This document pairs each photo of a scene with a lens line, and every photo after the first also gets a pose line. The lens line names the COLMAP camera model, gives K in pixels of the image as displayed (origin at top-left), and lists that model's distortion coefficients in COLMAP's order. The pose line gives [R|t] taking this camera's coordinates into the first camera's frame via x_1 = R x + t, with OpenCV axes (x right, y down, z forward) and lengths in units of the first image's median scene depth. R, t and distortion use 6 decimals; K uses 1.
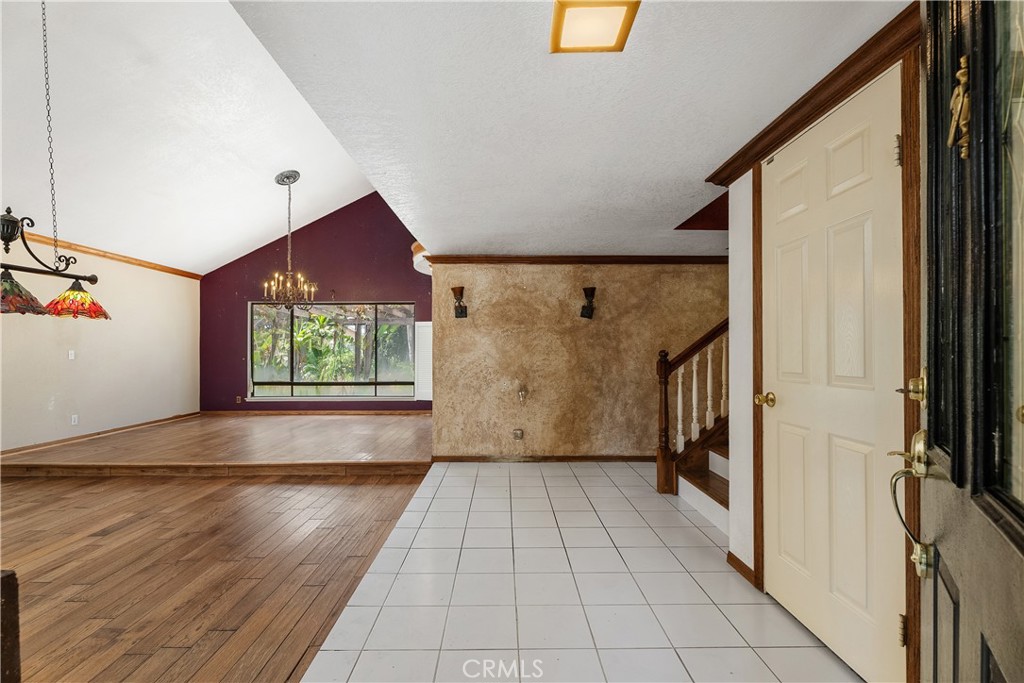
lens RADIAL K [[454.4, 0, 504.7], [0, 454.4, 345.8], [0, 0, 1]] dist [-0.000028, -0.000340]
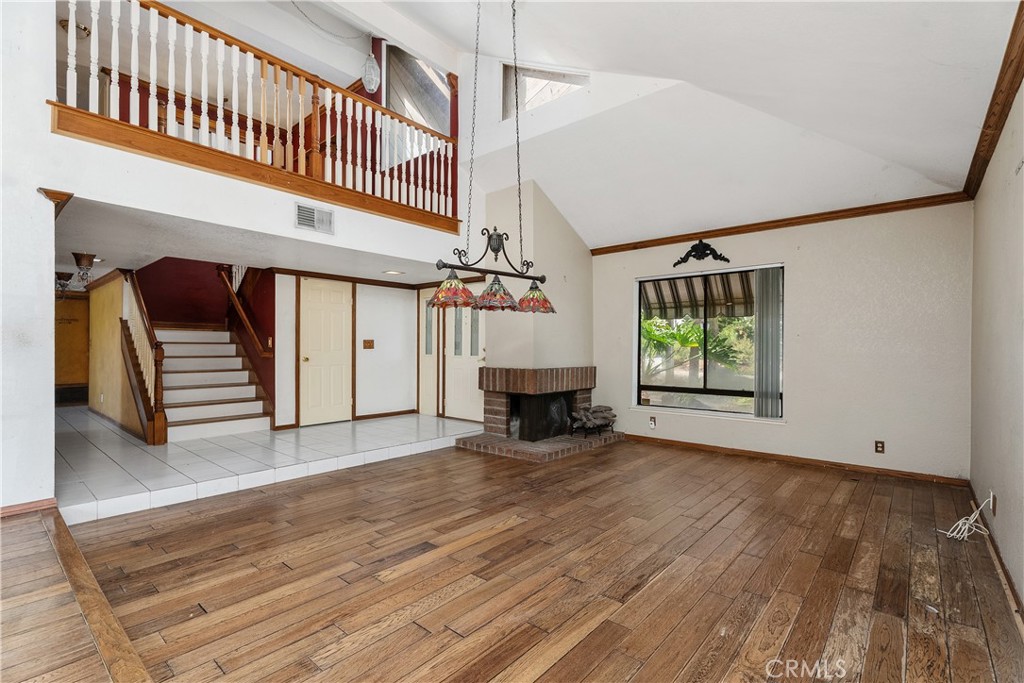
lens RADIAL K [[466.7, 0, 512.0], [0, 466.7, 341.5], [0, 0, 1]] dist [-0.001469, -0.000411]
pose [[-0.751702, 0.014051, 0.659353, -1.634027], [-0.002557, 0.999703, -0.024219, 0.043624], [-0.659498, -0.019892, -0.751443, 1.602432]]
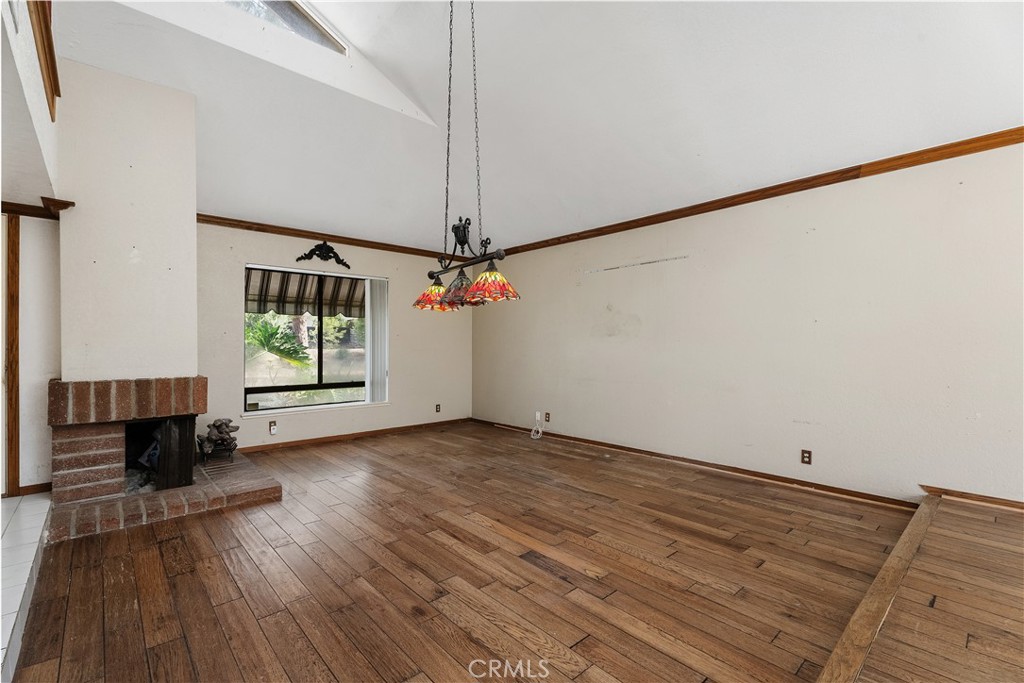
lens RADIAL K [[454.4, 0, 504.7], [0, 454.4, 345.8], [0, 0, 1]] dist [-0.000028, -0.000340]
pose [[-0.746726, 0.007666, -0.665088, -0.309801], [0.009103, 0.999958, 0.001305, 0.029772], [0.665070, -0.005080, -0.746764, 1.620340]]
